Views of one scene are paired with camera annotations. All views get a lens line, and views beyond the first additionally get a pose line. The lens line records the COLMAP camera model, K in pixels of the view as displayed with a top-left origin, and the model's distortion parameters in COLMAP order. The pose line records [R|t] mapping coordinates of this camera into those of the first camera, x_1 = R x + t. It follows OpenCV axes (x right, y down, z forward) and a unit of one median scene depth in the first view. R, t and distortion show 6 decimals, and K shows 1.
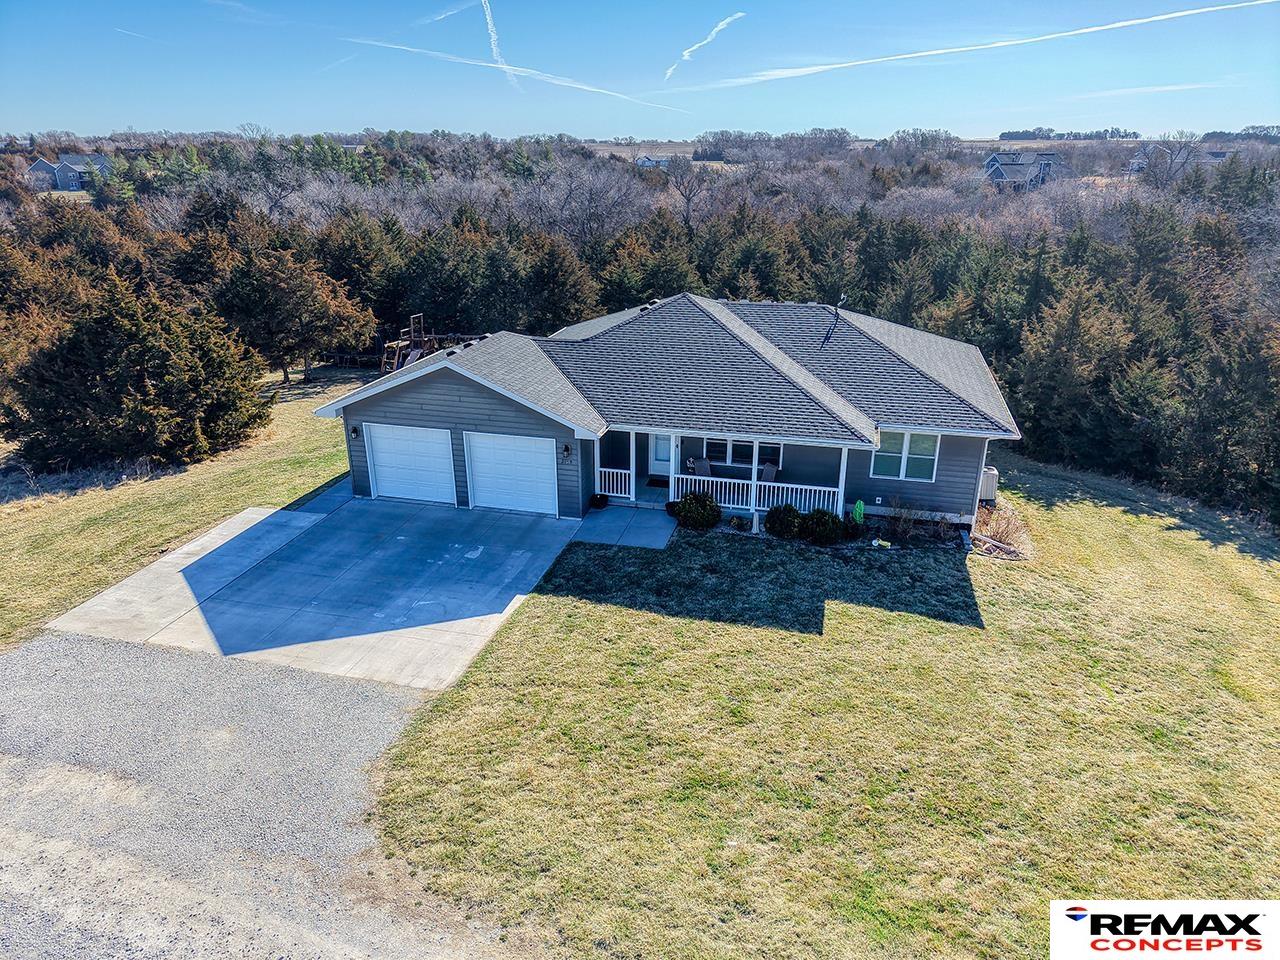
lens RADIAL K [[859.3, 0, 639.7], [0, 859.3, 481.4], [0, 0, 1]] dist [0.026528, -0.027884]
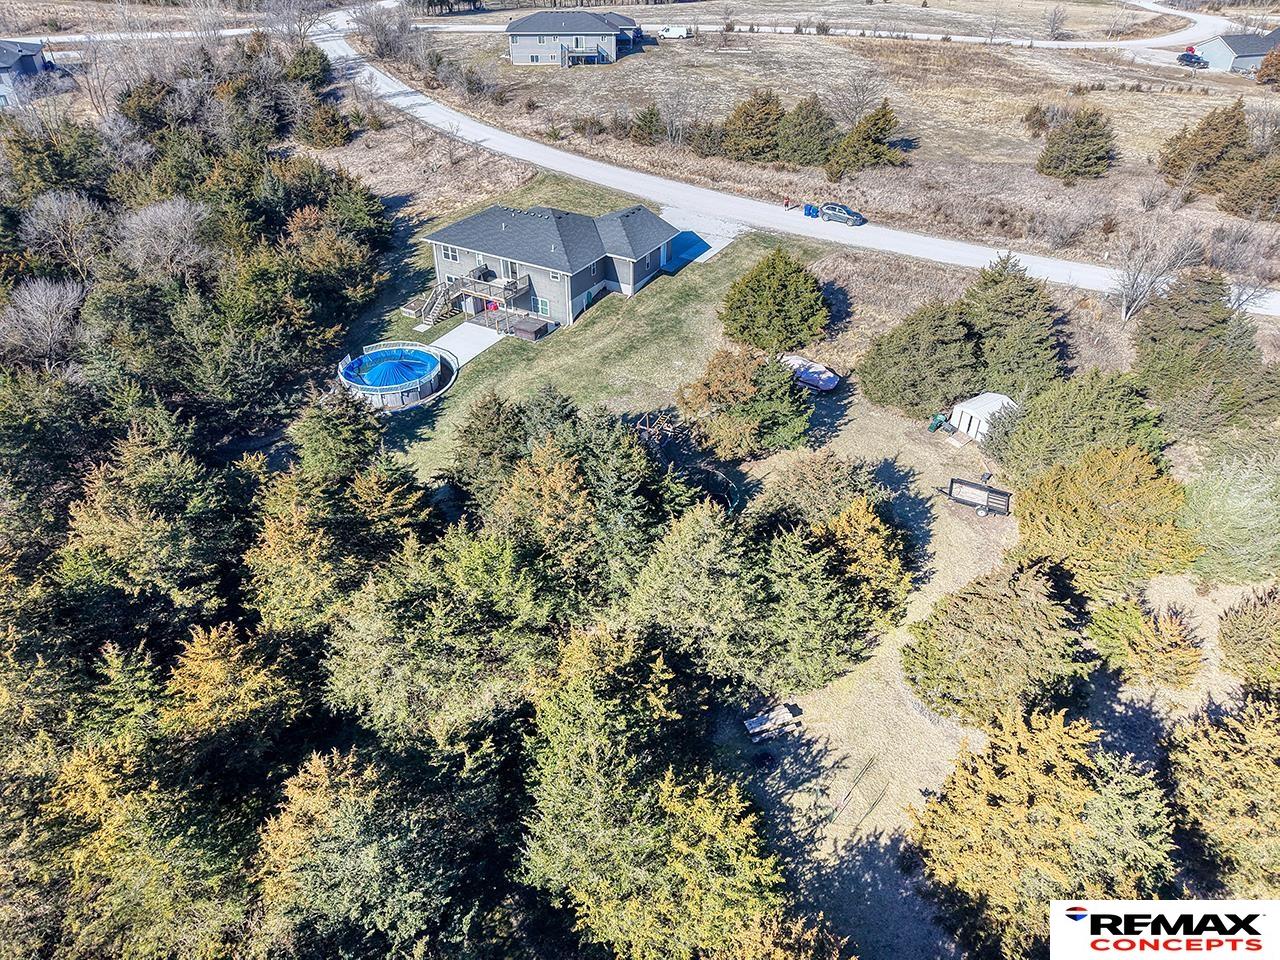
lens RADIAL K [[859.3, 0, 636.9], [0, 859.3, 474.8], [0, 0, 1]] dist [0.026528, -0.027884]
pose [[-0.964031, -0.154034, 0.216604, -1.089655], [0.094461, 0.563187, 0.820913, -2.288198], [-0.248437, 0.811846, -0.528379, 3.581792]]
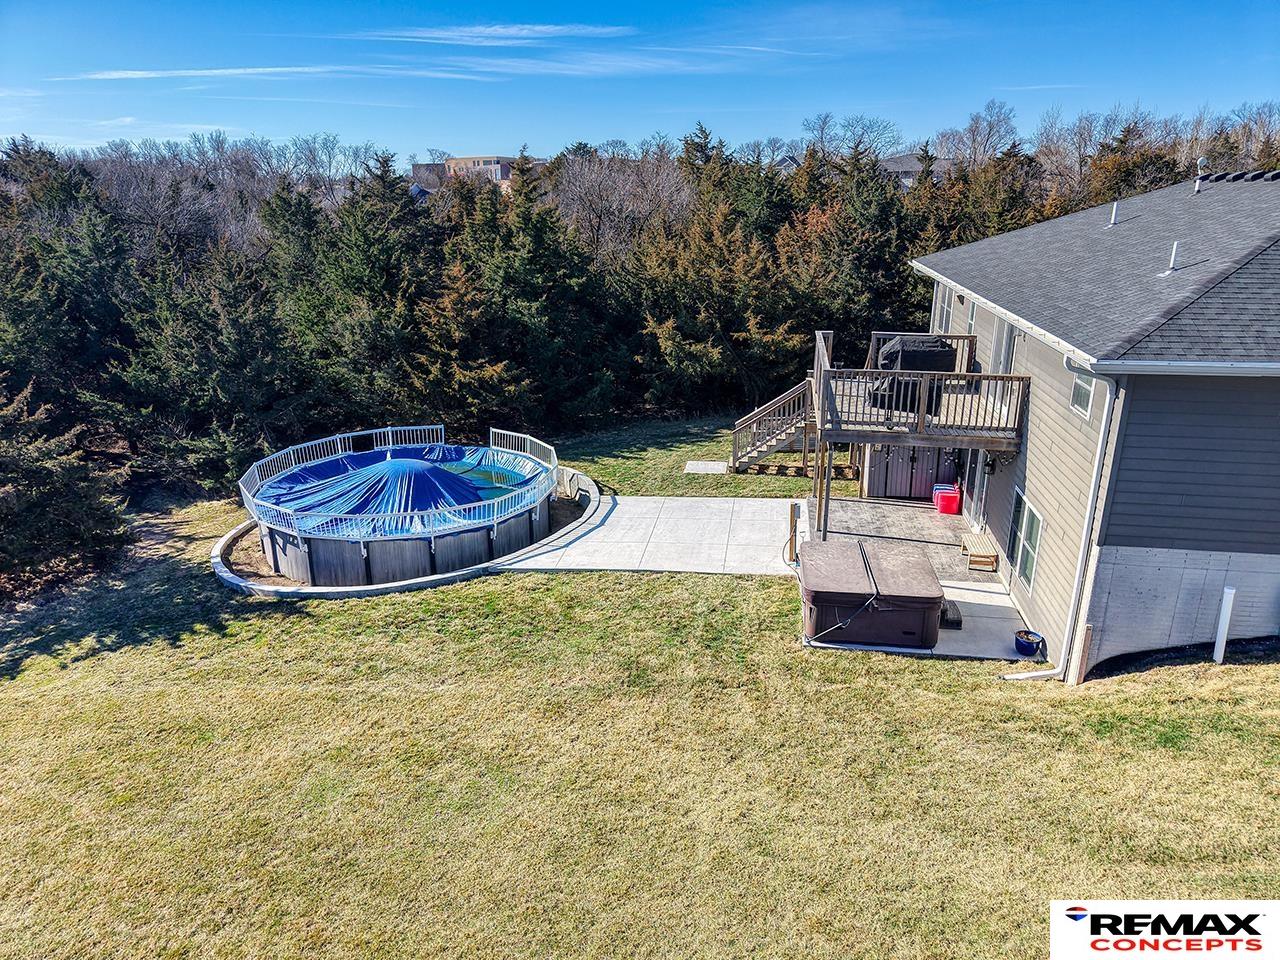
lens RADIAL K [[859.3, 0, 642.0], [0, 859.3, 481.5], [0, 0, 1]] dist [0.026528, -0.027884]
pose [[-0.091040, -0.312474, 0.945554, -0.549414], [0.366115, 0.872499, 0.323582, -0.446082], [-0.926105, 0.375640, 0.034969, 1.733792]]
